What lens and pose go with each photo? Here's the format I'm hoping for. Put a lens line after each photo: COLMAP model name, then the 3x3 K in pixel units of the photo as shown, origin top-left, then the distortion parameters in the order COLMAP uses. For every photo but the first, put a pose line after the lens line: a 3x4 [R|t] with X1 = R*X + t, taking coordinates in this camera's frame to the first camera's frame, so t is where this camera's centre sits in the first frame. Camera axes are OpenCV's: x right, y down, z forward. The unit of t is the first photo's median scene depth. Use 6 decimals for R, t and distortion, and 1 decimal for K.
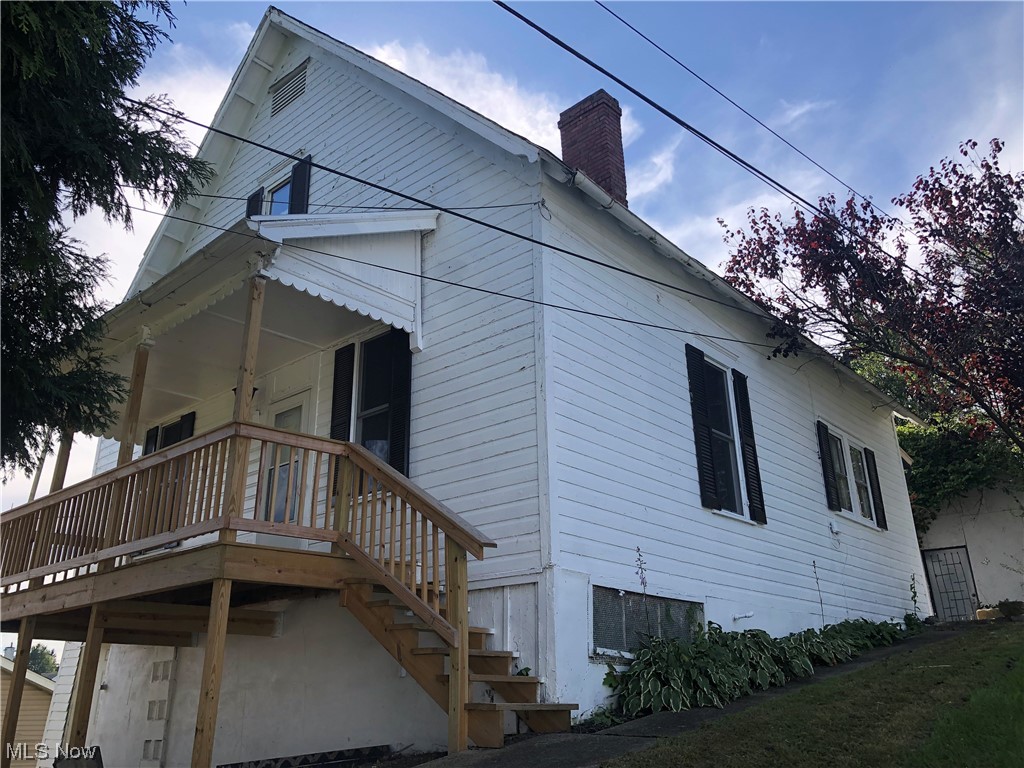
lens RADIAL K [[855.1, 0, 510.3], [0, 855.1, 377.8], [0, 0, 1]] dist [0.042767, -0.035458]
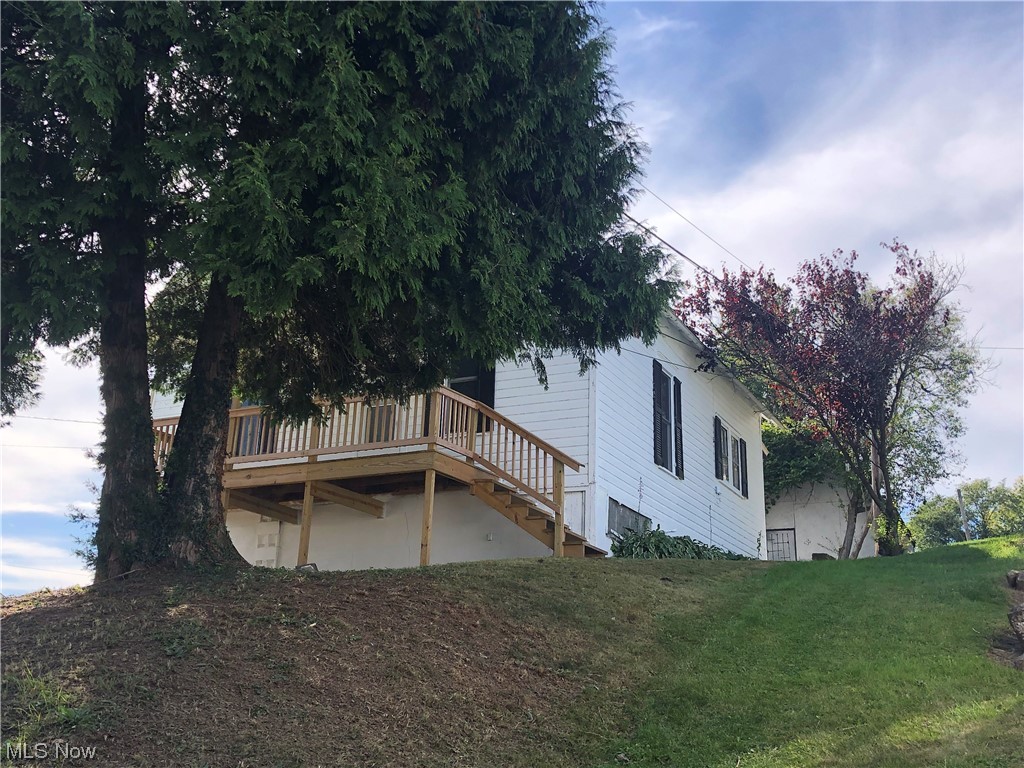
lens RADIAL K [[1102.0, 0, 512.3], [0, 1102.0, 385.1], [0, 0, 1]] dist [0.076068, 0.000000]
pose [[0.968186, 0.117991, 0.220665, -0.415707], [-0.131435, 0.990200, 0.047215, -0.046676], [-0.212931, -0.074716, 0.974206, -0.775757]]
